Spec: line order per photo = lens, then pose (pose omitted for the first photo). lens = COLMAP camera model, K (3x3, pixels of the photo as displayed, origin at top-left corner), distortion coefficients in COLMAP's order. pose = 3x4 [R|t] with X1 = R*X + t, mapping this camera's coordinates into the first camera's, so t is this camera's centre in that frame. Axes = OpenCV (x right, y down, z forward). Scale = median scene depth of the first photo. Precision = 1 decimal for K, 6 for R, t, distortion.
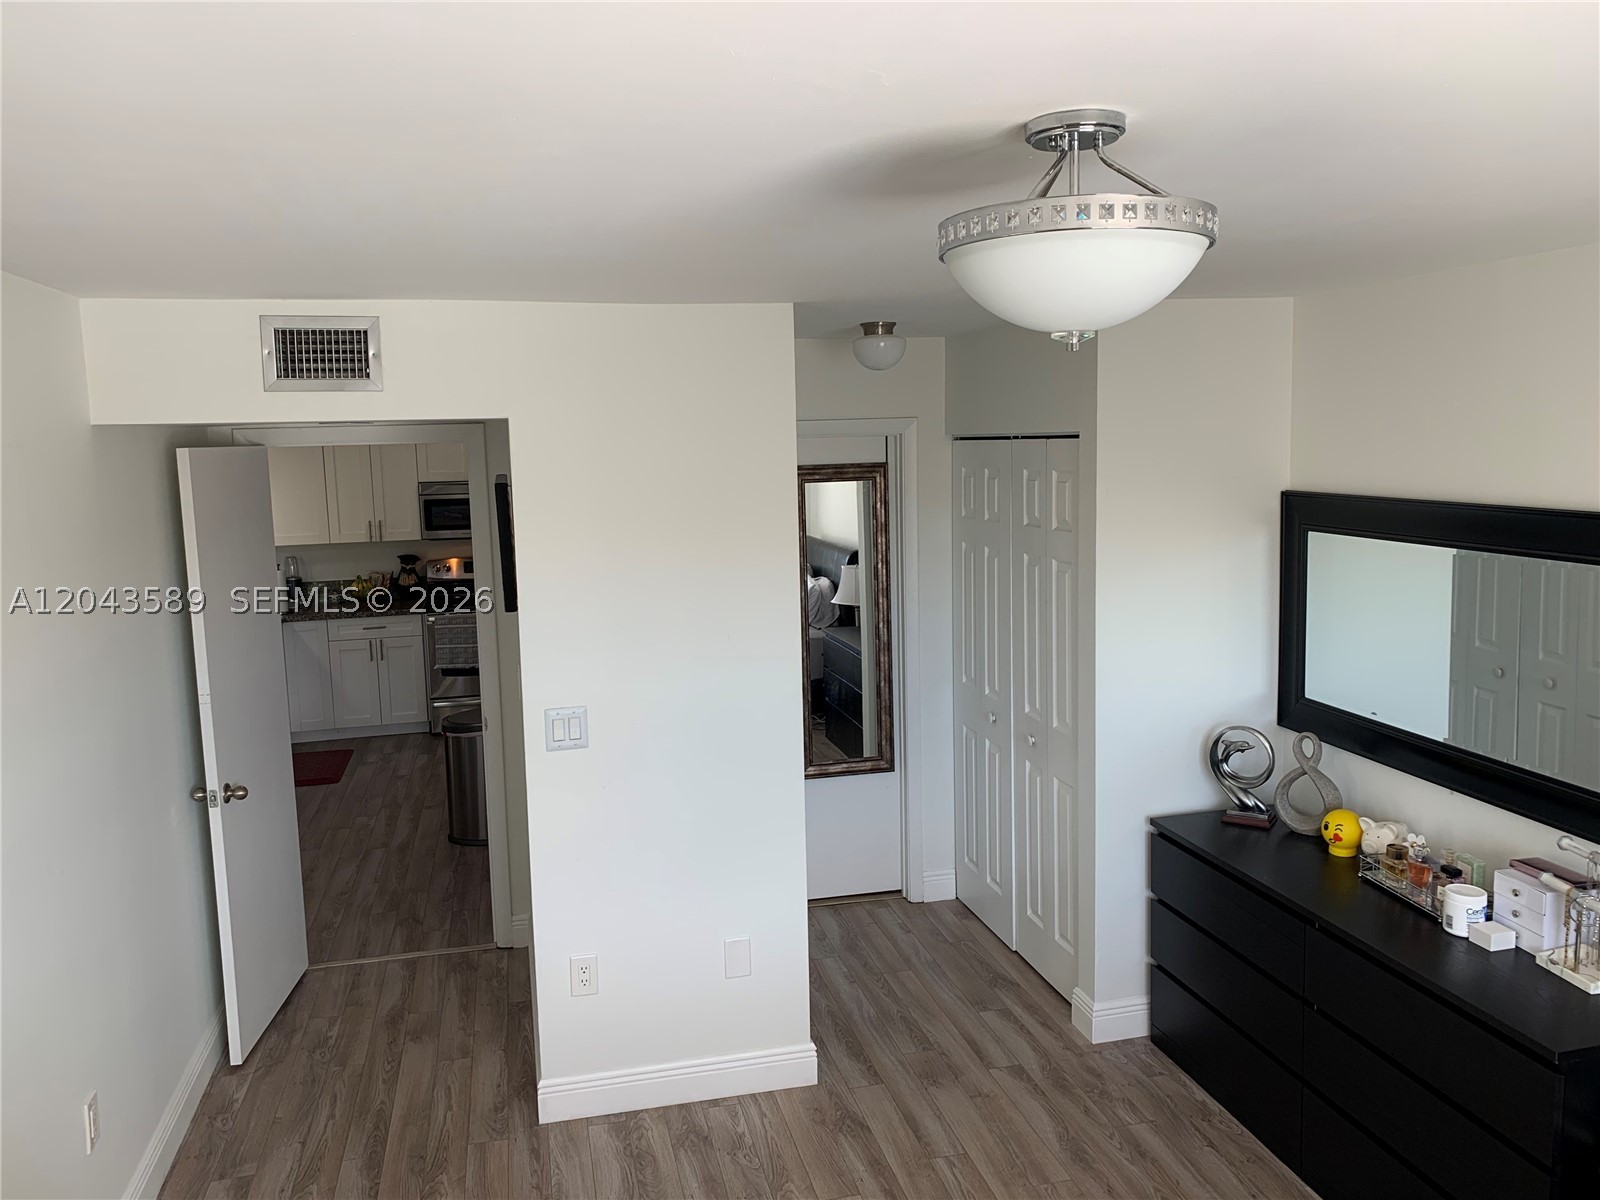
lens RADIAL K [[1224.6, 0, 816.8], [0, 1224.6, 572.2], [0, 0, 1]] dist [0.034685, -0.036638]
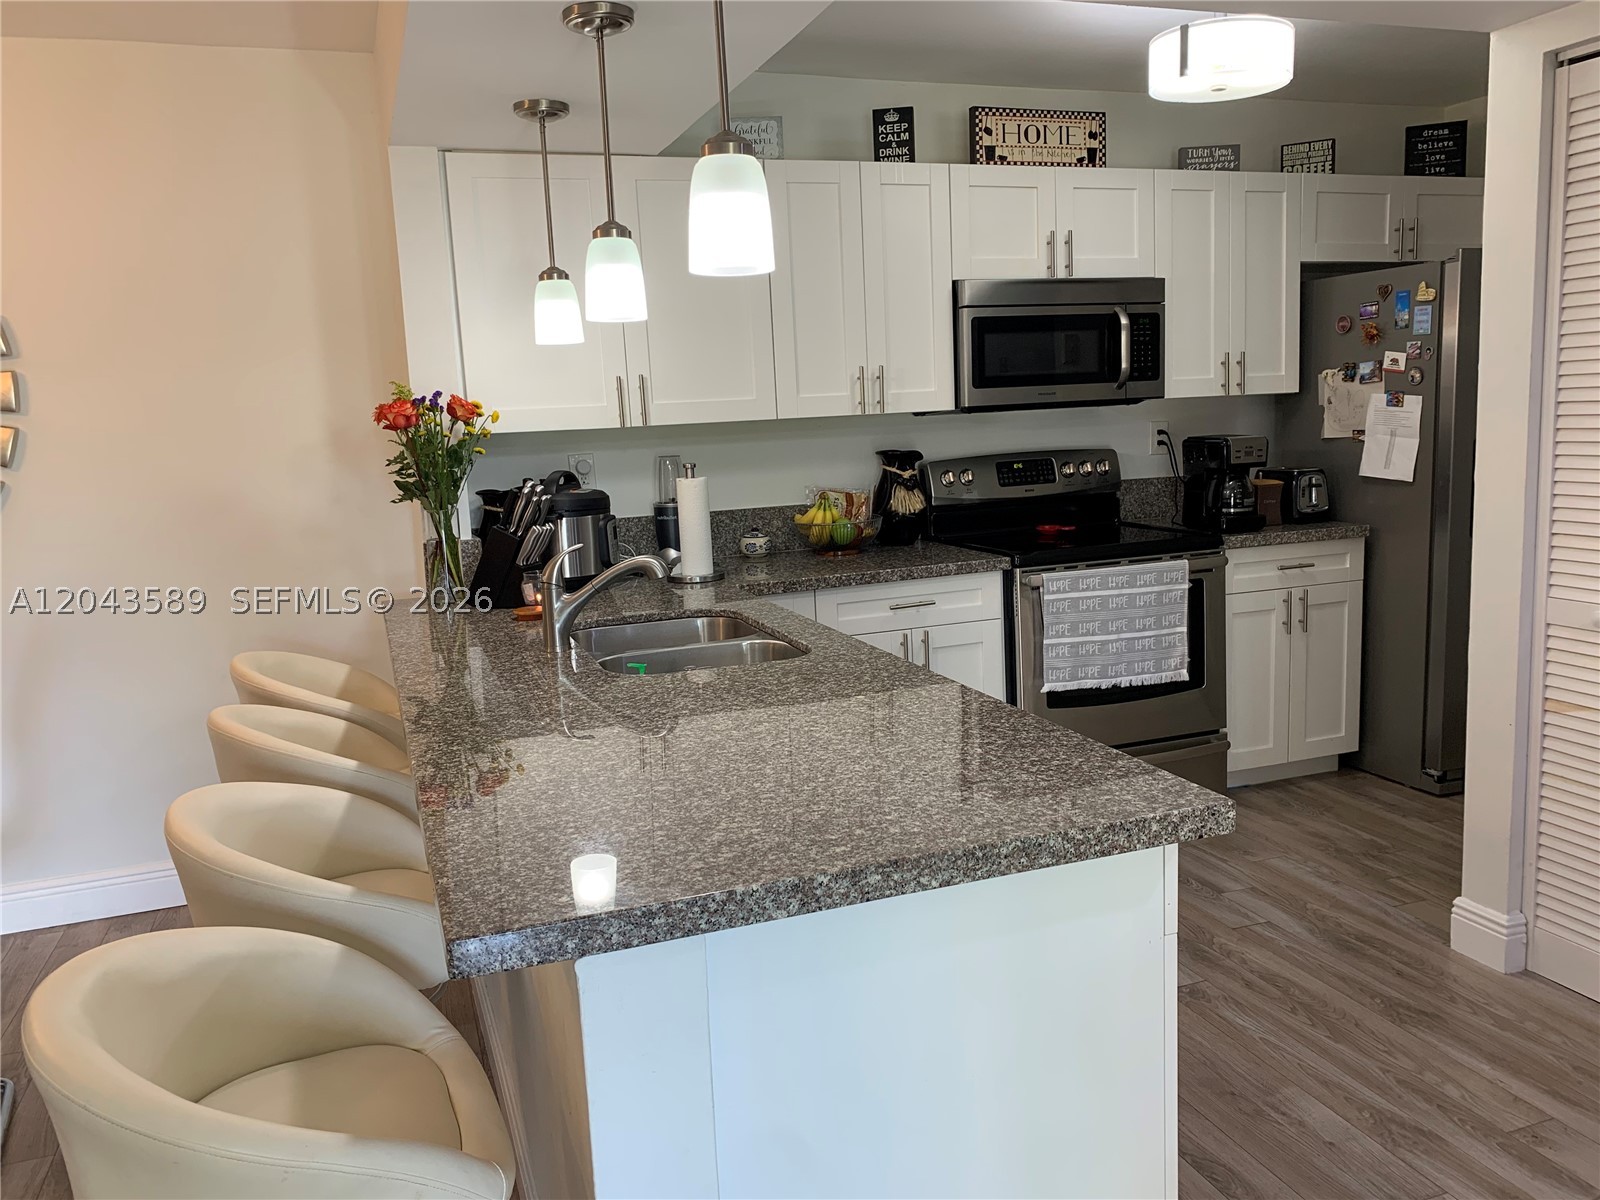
lens RADIAL K [[1224.6, 0, 797.2], [0, 1224.6, 595.2], [0, 0, 1]] dist [0.034685, -0.036638]
pose [[0.995632, -0.031794, 0.087788, -0.435132], [0.028224, 0.998735, 0.041617, 0.022264], [-0.089000, -0.038957, 0.995269, 0.565984]]
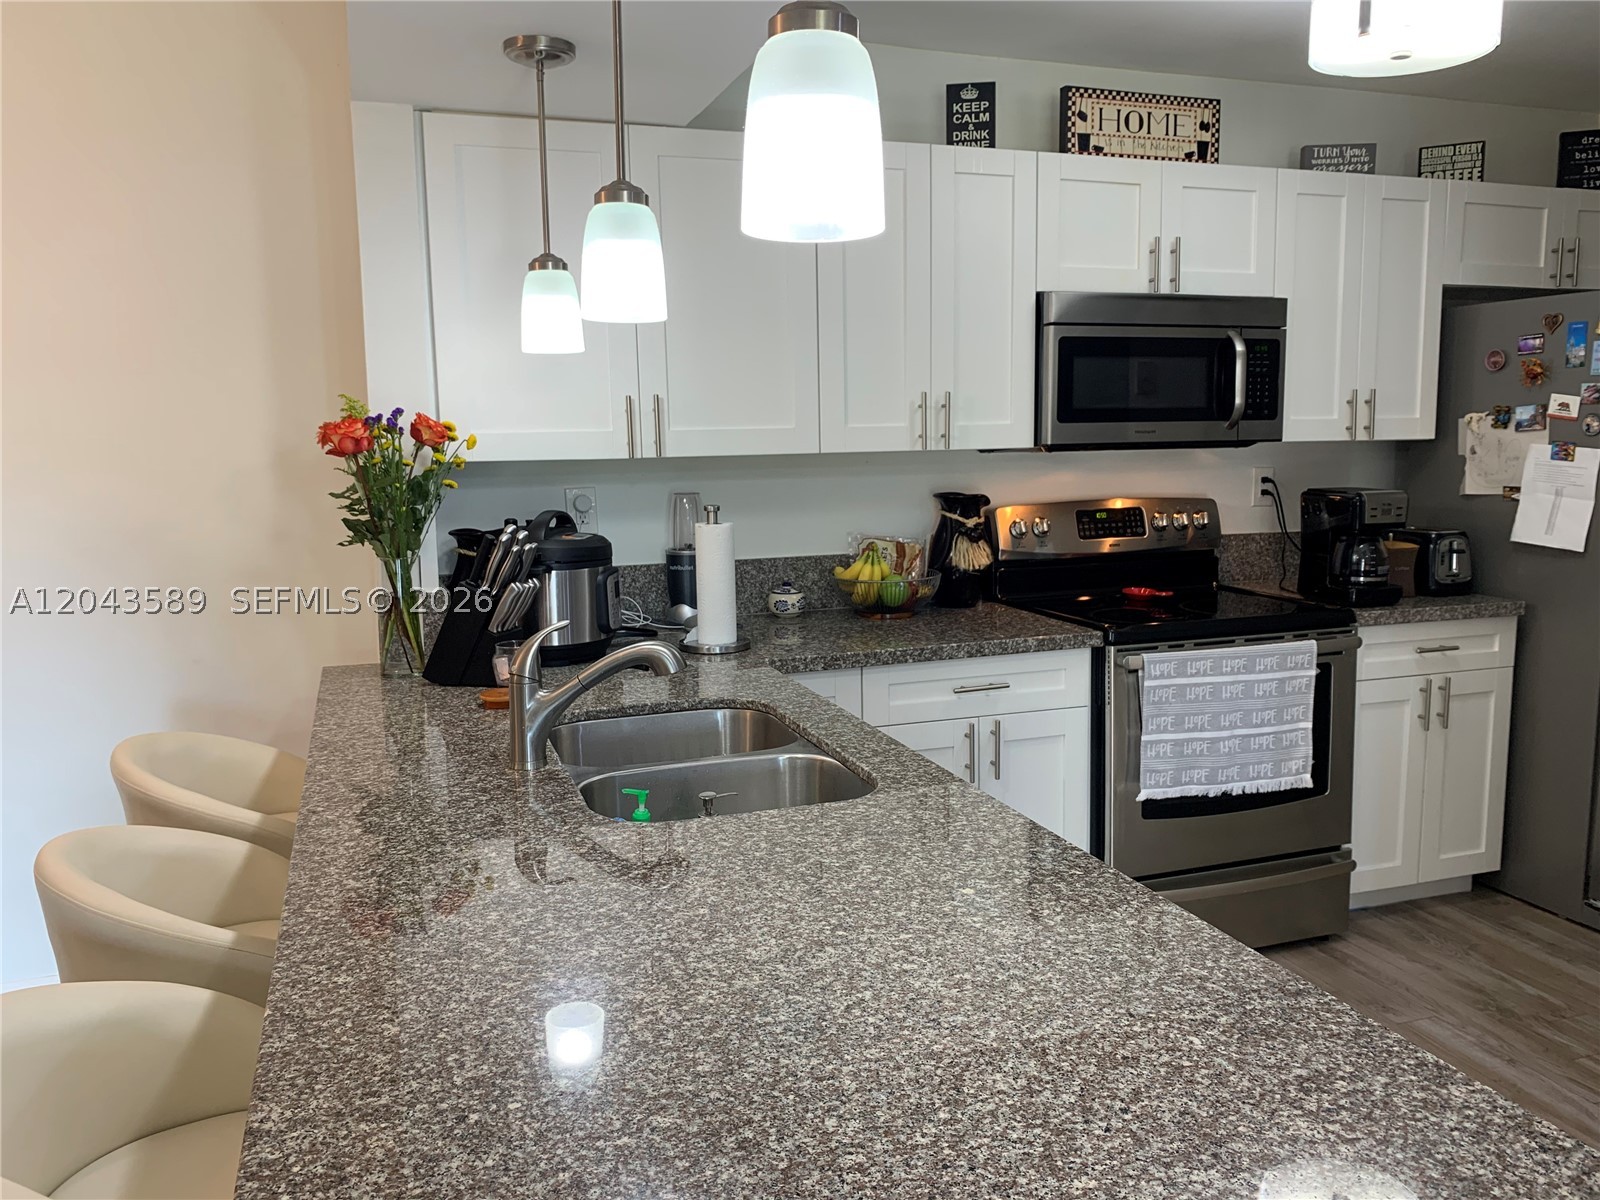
lens RADIAL K [[1224.6, 0, 795.2], [0, 1224.6, 596.0], [0, 0, 1]] dist [0.034685, -0.036638]
pose [[0.996870, 0.002061, 0.079030, -0.437433], [-0.004066, 0.999674, 0.025220, 0.010073], [-0.078952, -0.025462, 0.996553, 0.647232]]
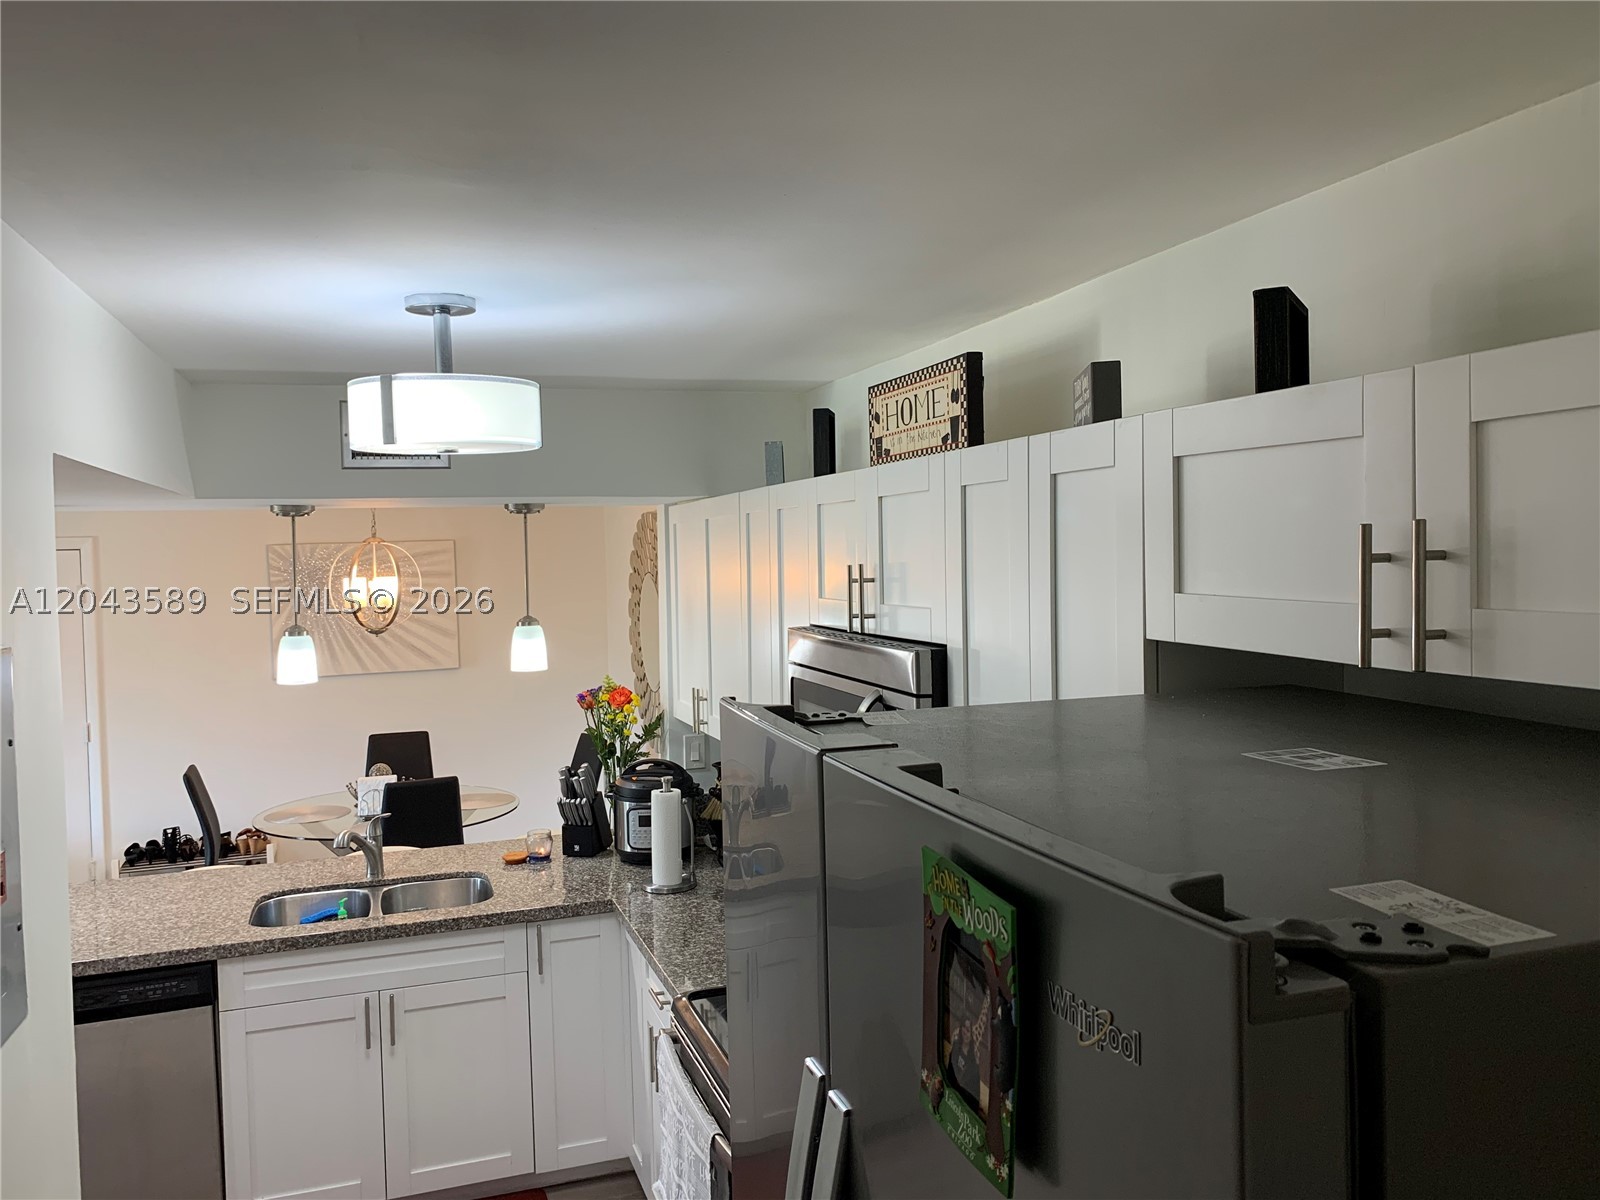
lens RADIAL K [[1224.6, 0, 800.5], [0, 1224.6, 600.8], [0, 0, 1]] dist [0.034685, -0.036638]
pose [[0.060738, 0.060821, -0.996299, 0.013052], [-0.096464, 0.993827, 0.054789, -0.101674], [0.993482, 0.092779, 0.066230, 0.999991]]
